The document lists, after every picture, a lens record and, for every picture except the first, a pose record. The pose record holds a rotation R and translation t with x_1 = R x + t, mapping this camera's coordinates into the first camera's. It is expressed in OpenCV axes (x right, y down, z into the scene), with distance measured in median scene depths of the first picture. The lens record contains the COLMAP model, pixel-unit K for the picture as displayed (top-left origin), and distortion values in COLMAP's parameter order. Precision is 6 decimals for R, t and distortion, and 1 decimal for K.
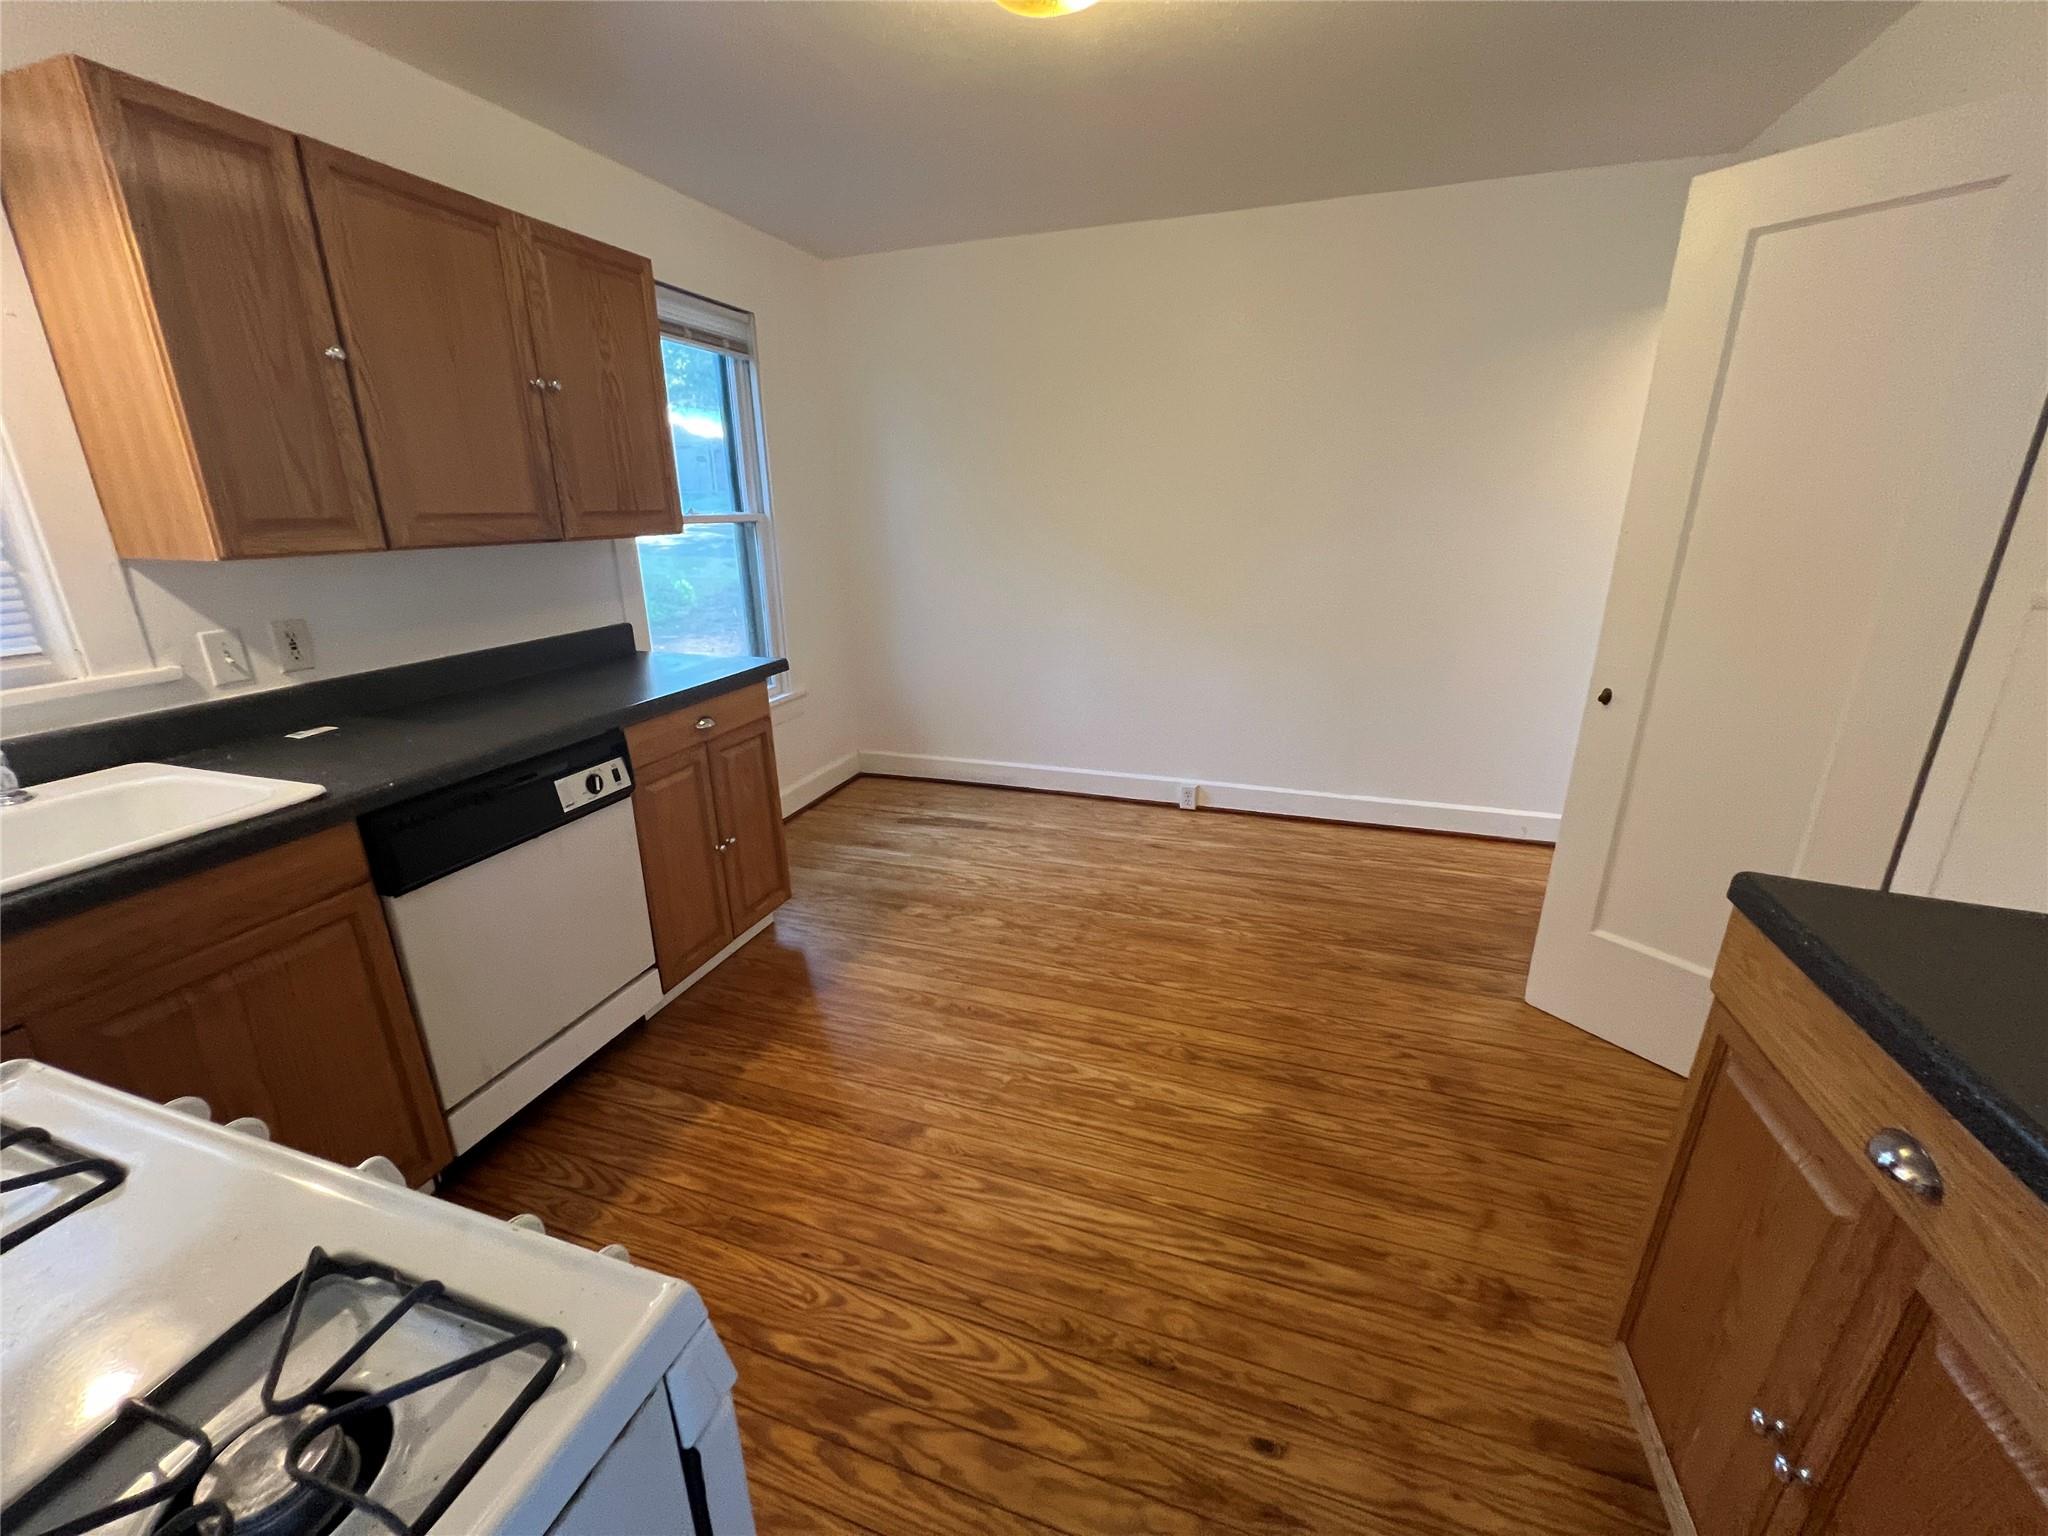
lens RADIAL K [[814.3, 0, 1015.4], [0, 814.3, 759.5], [0, 0, 1]] dist [-0.001300, -0.000148]
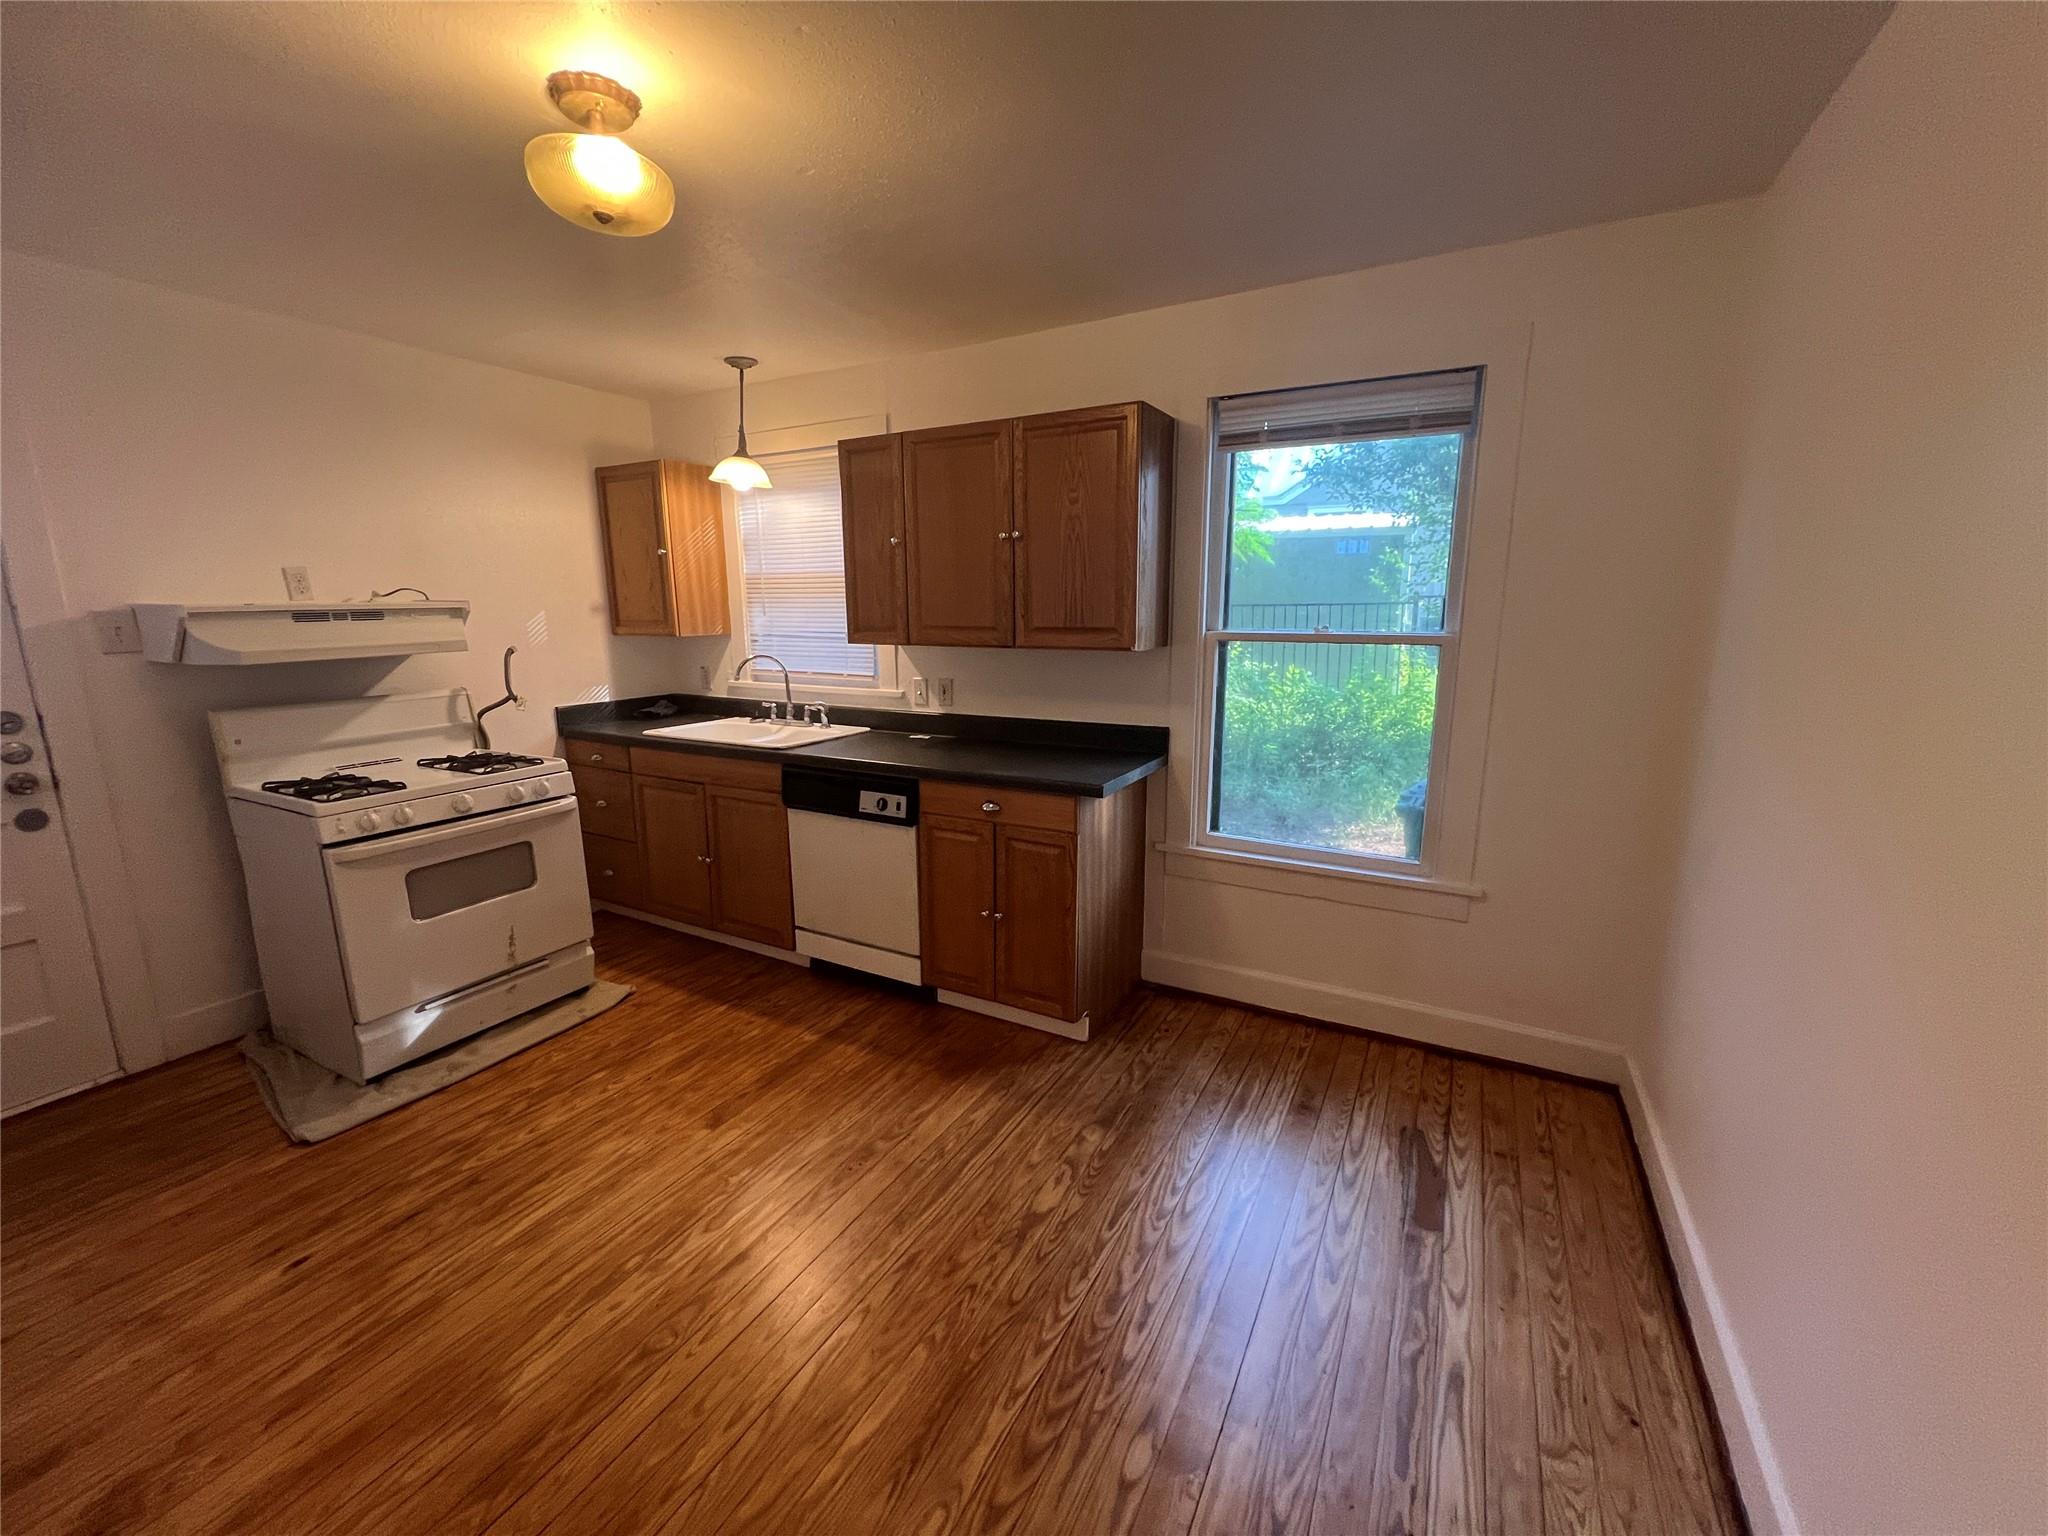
lens RADIAL K [[814.3, 0, 1015.4], [0, 814.3, 759.5], [0, 0, 1]] dist [-0.001300, -0.000148]
pose [[-0.173562, 0.196177, -0.965086, 0.845766], [-0.286352, 0.927567, 0.240048, -0.464018], [0.942273, 0.318017, -0.104814, 1.329620]]
